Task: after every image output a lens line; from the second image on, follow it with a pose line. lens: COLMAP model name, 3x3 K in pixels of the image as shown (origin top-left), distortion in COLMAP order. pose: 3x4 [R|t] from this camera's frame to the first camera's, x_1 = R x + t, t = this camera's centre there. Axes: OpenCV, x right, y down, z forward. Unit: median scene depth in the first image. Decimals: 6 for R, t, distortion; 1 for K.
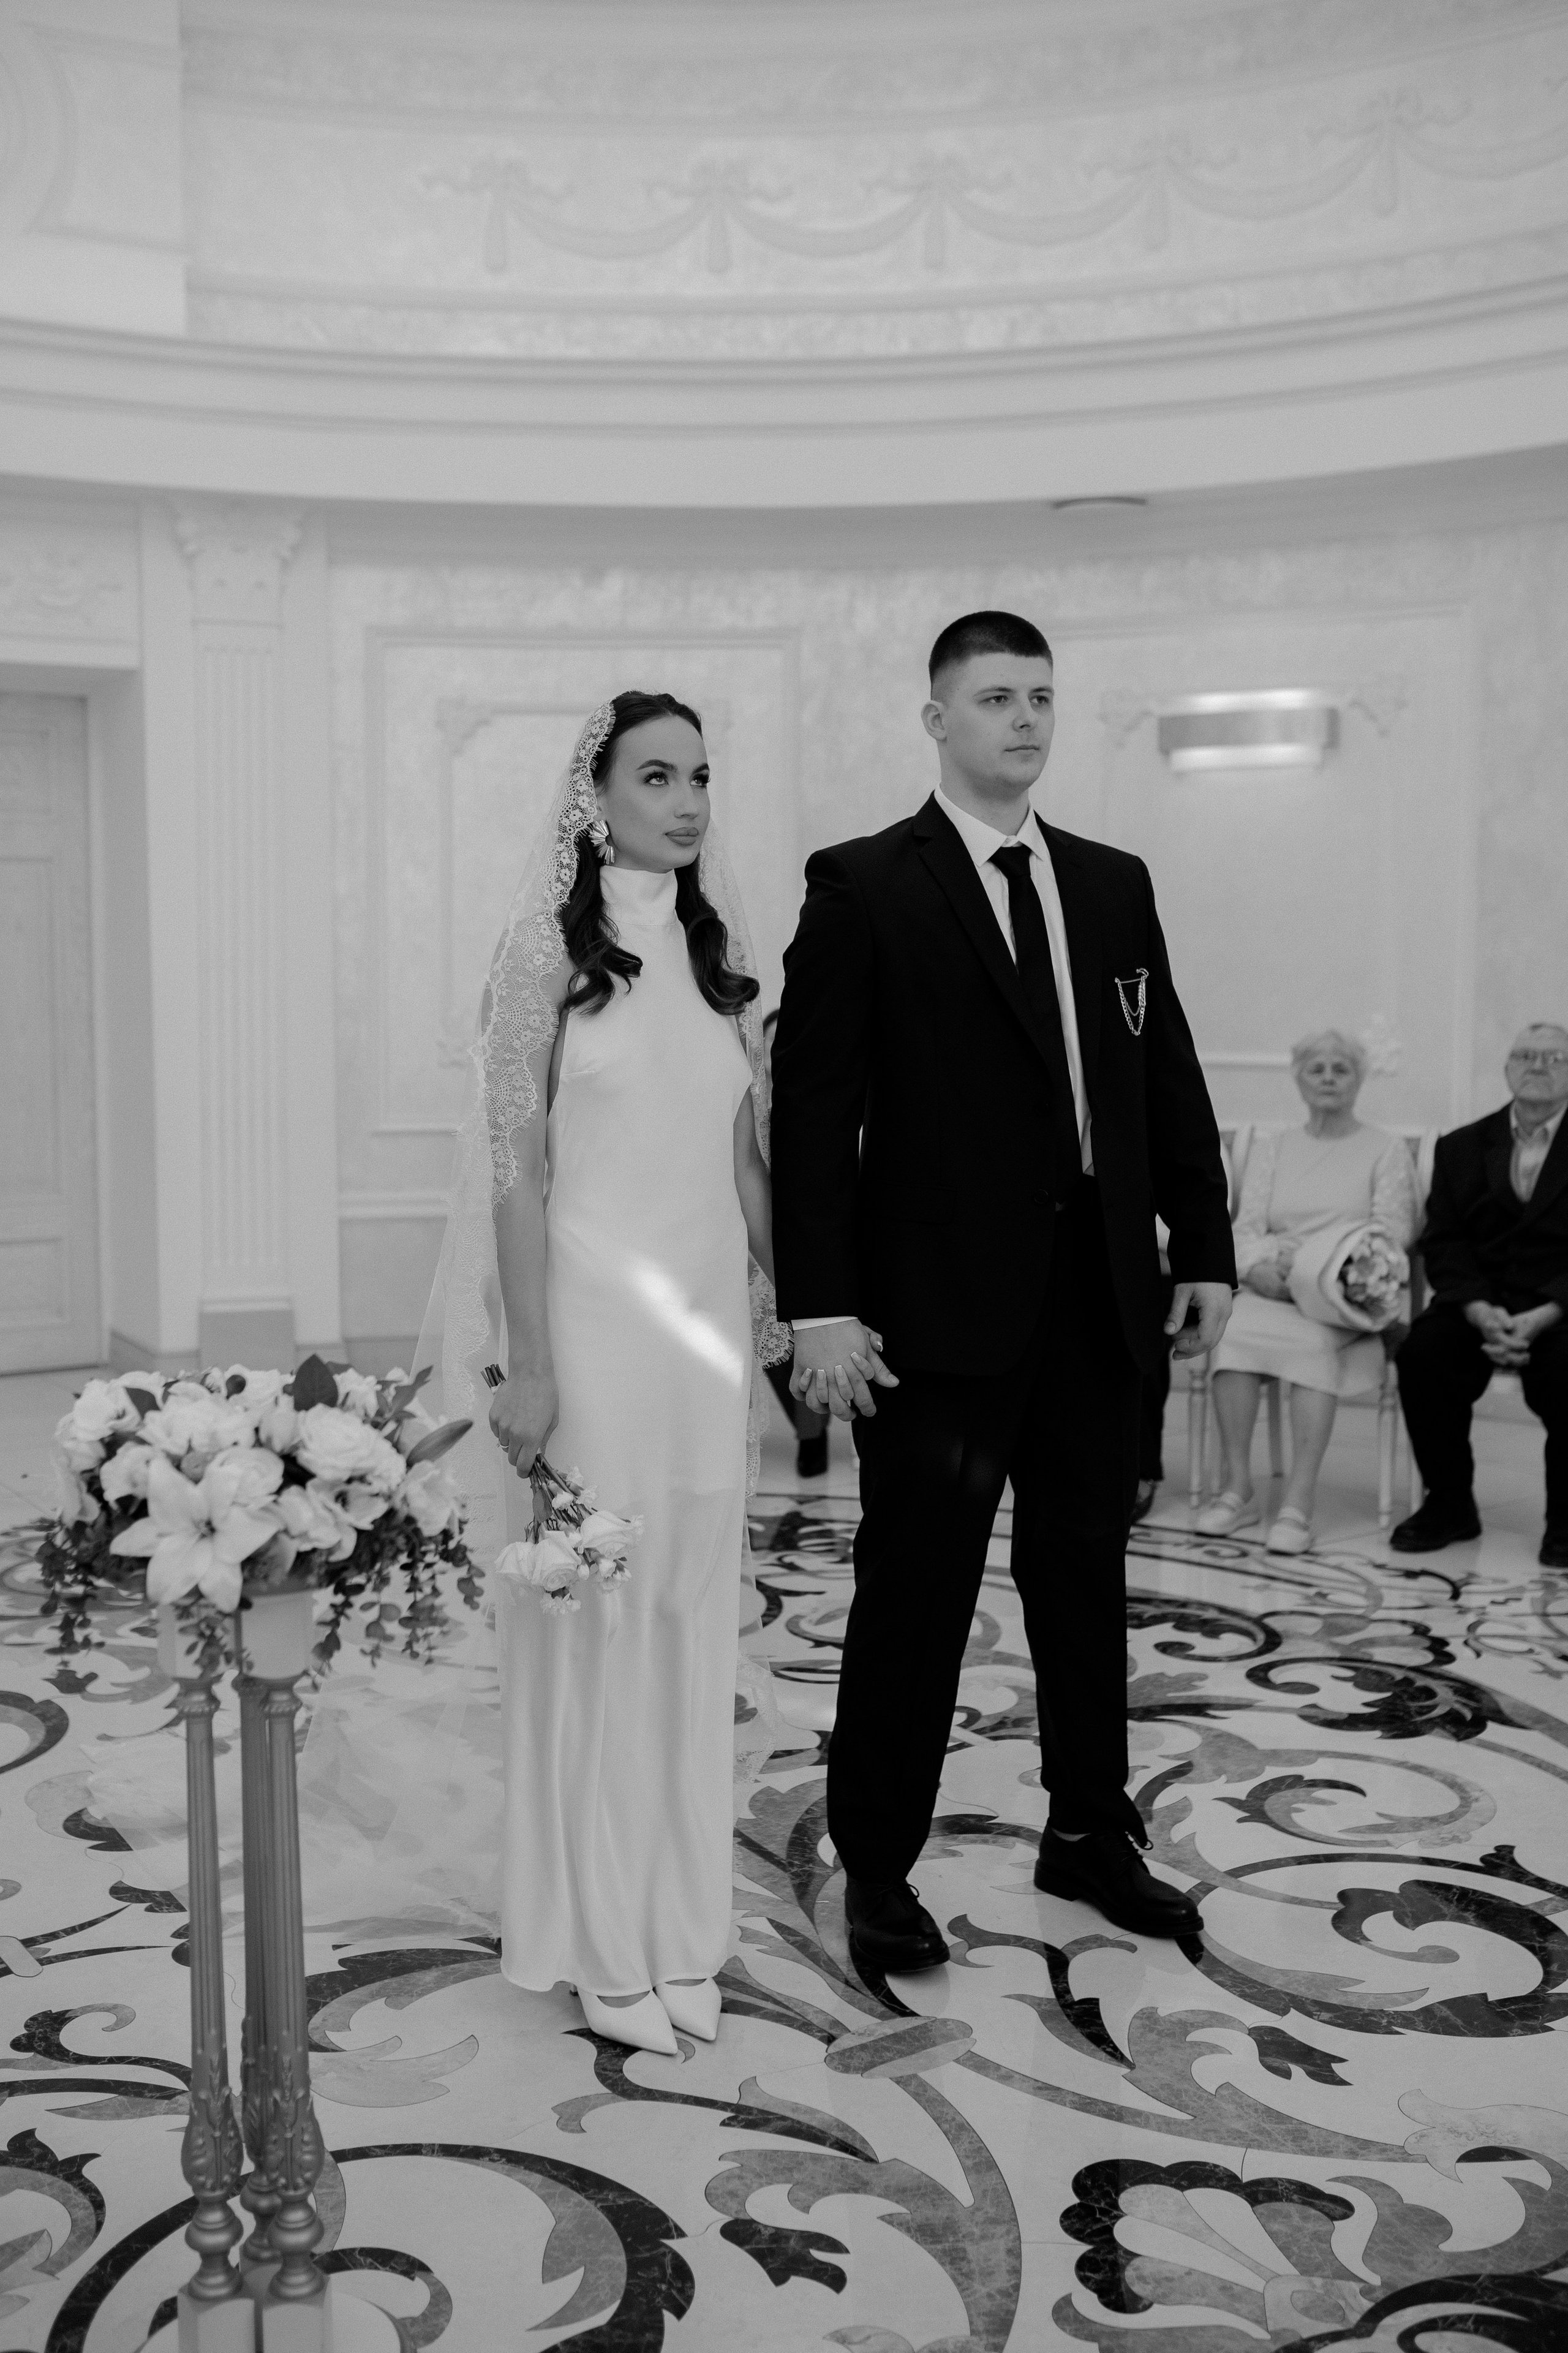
lens RADIAL K [[2324.6, 0, 778.8], [0, 2324.6, 1163.0], [0, 0, 1]] dist [-0.066892, 0.096359]
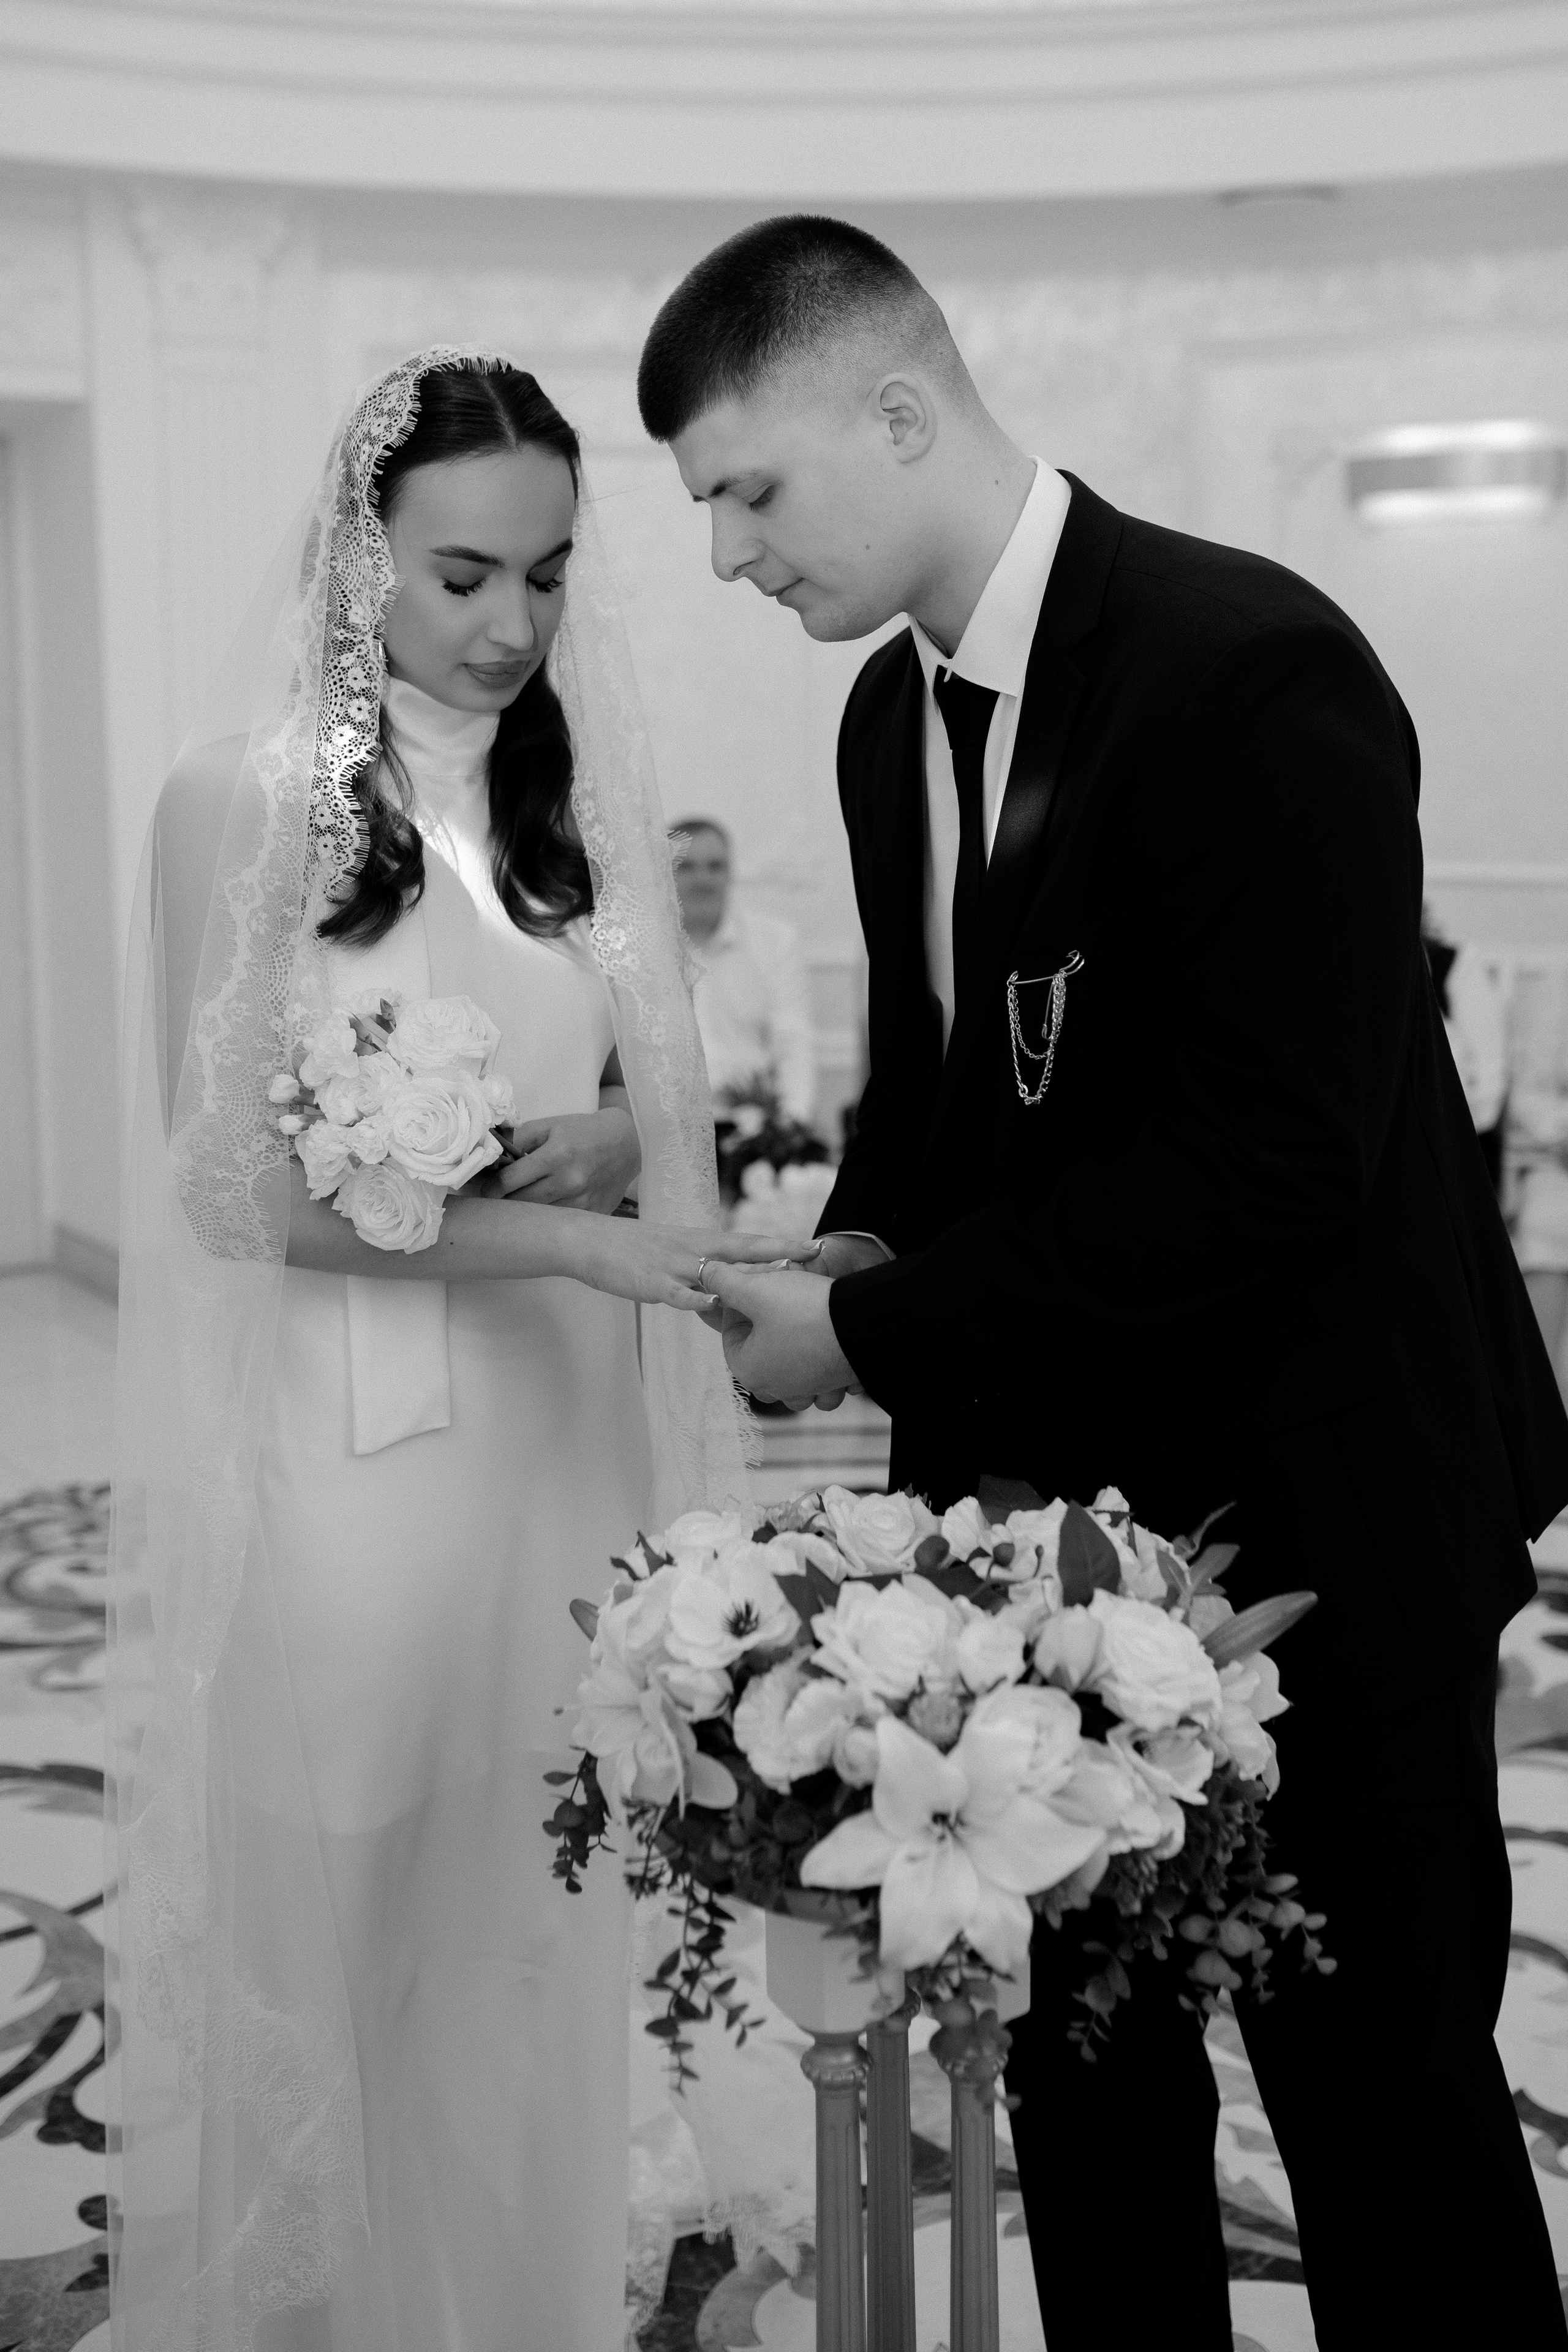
lens RADIAL K [[2580.7, 0, 819.4], [0, 2580.7, 1030.1], [0, 0, 1]] dist [-0.083757, 0.129266]
pose [[0.997703, -0.016804, 0.065630, -0.167191], [0.015120, 0.999545, 0.026082, -0.030642], [-0.066038, -0.025030, 0.997503, 0.191413]]
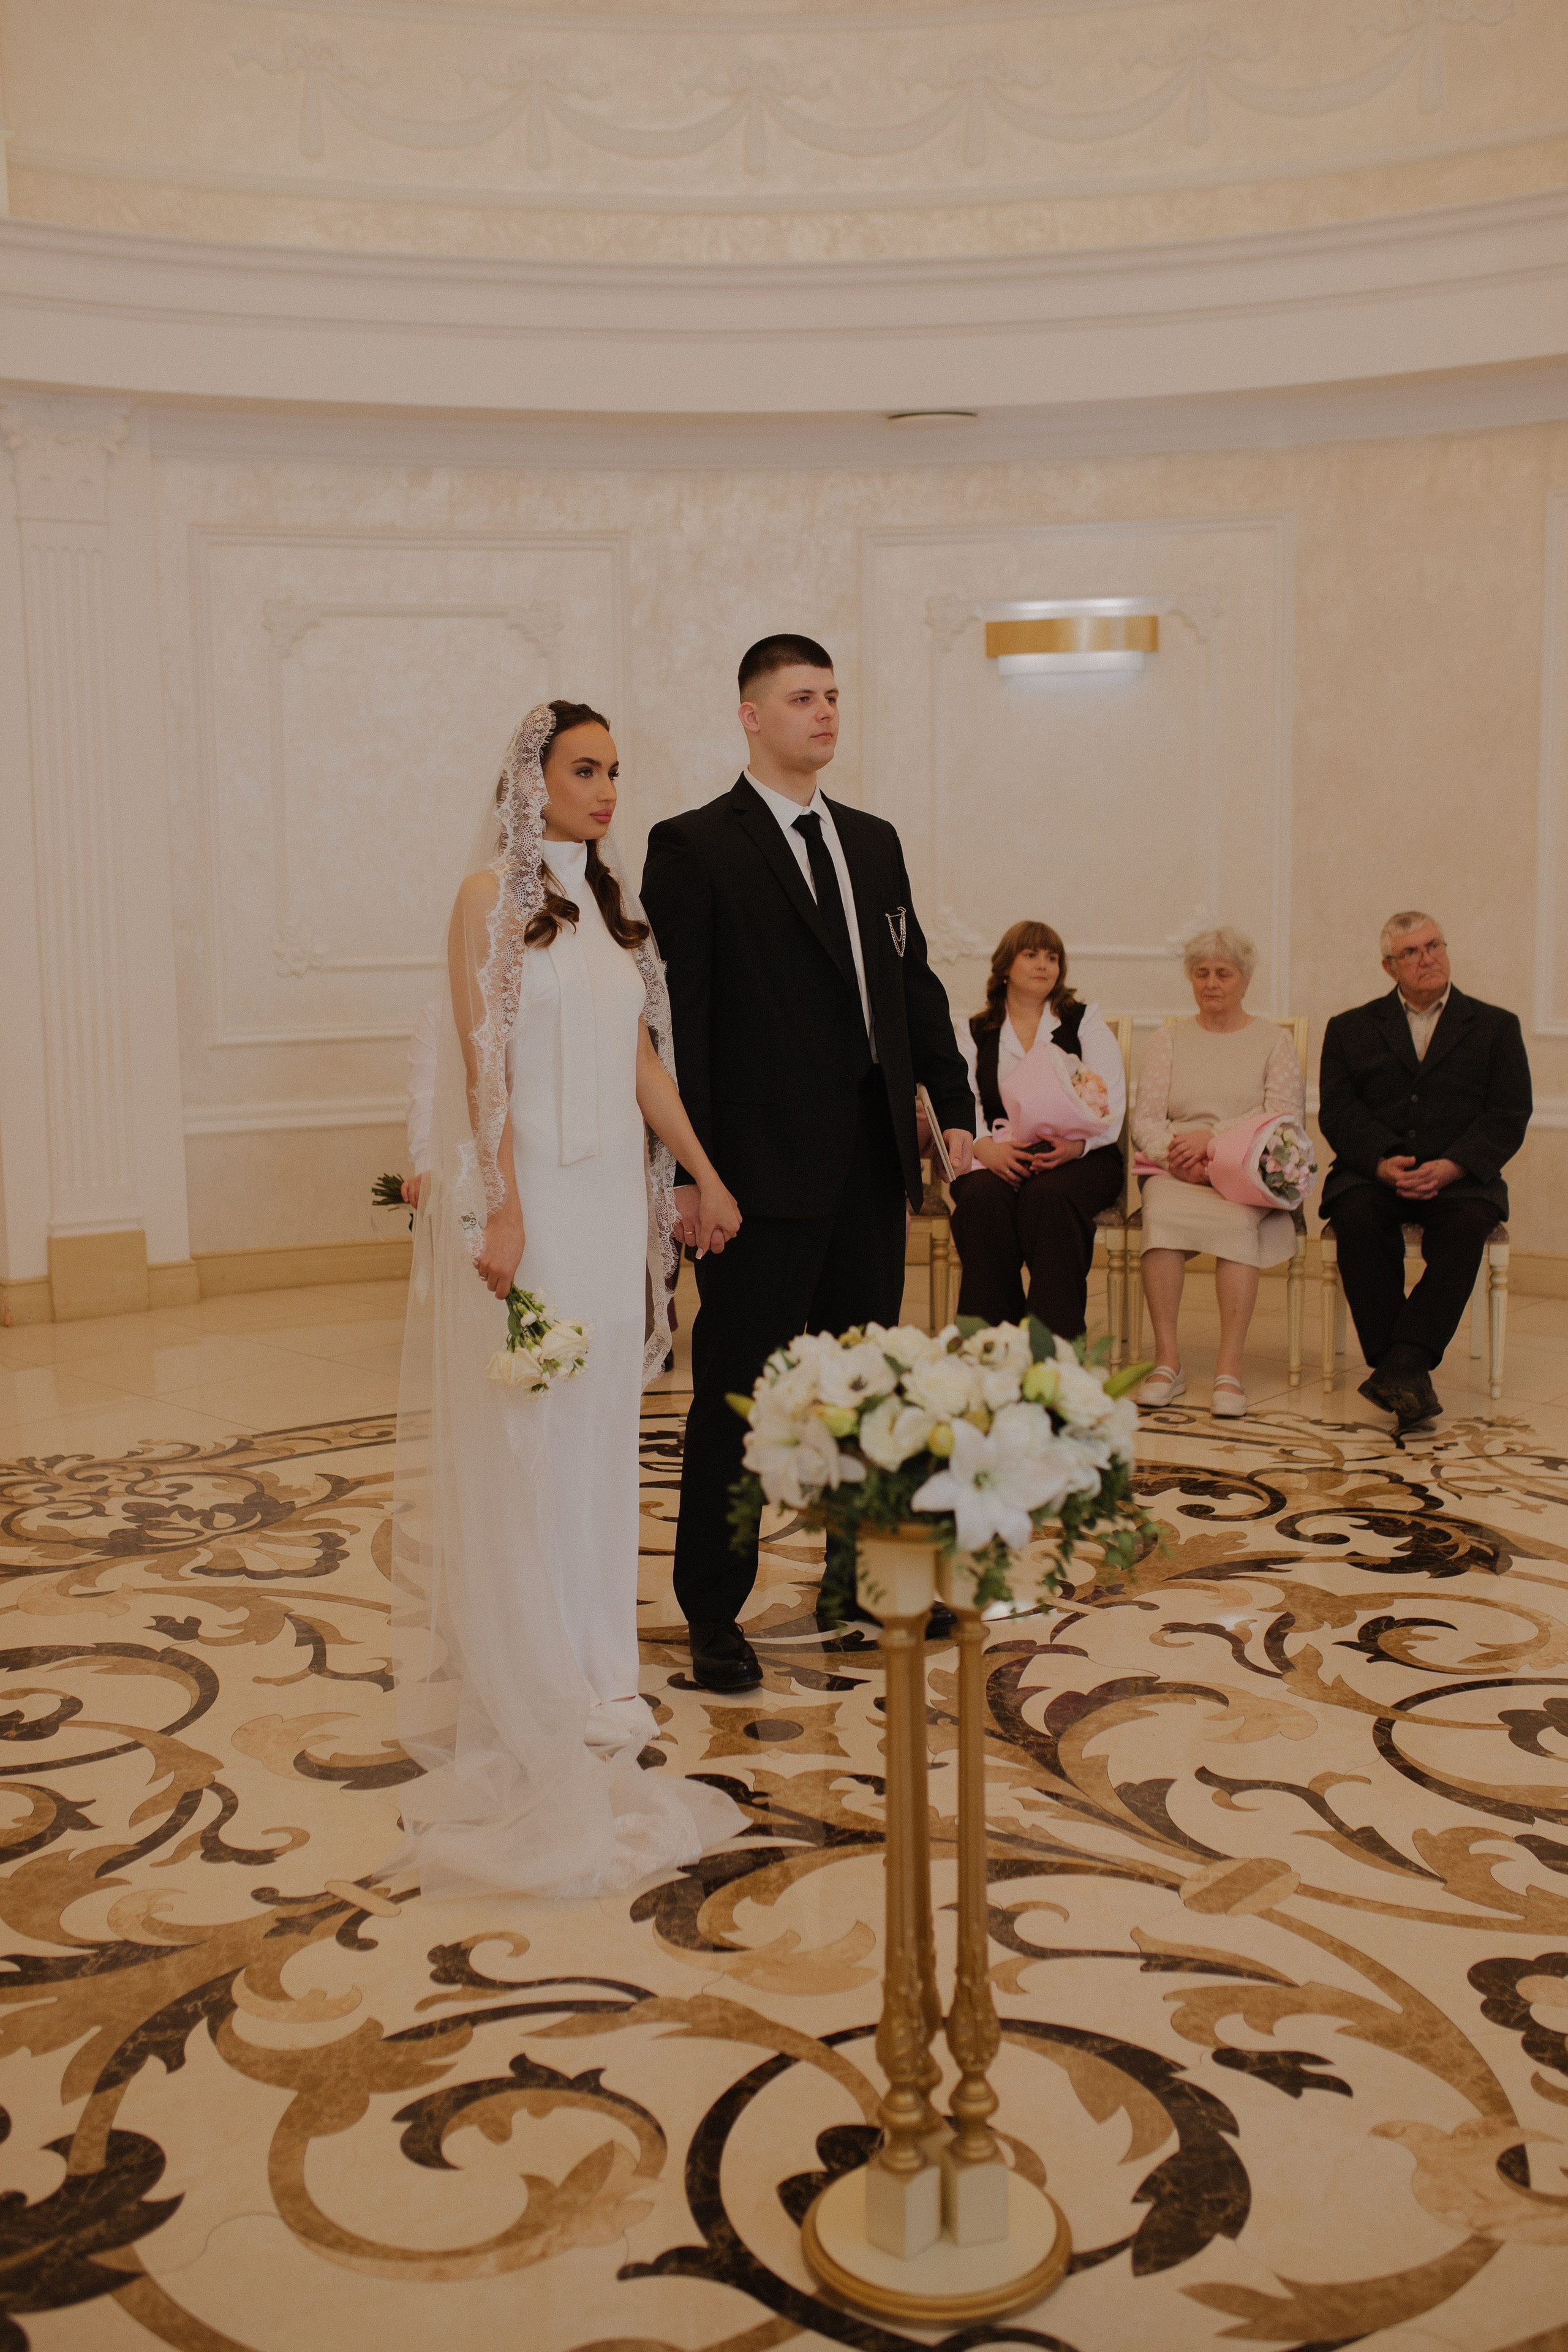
lens RADIAL K [[2341.3, 0, 787.5], [0, 2341.3, 1138.4], [0, 0, 1]] dist [-0.070805, 0.104865]
pose [[0.977062, -0.041300, 0.208912, -0.294969], [0.031492, 0.998250, 0.050061, -0.032245], [-0.210614, -0.042334, 0.976652, -0.028682]]
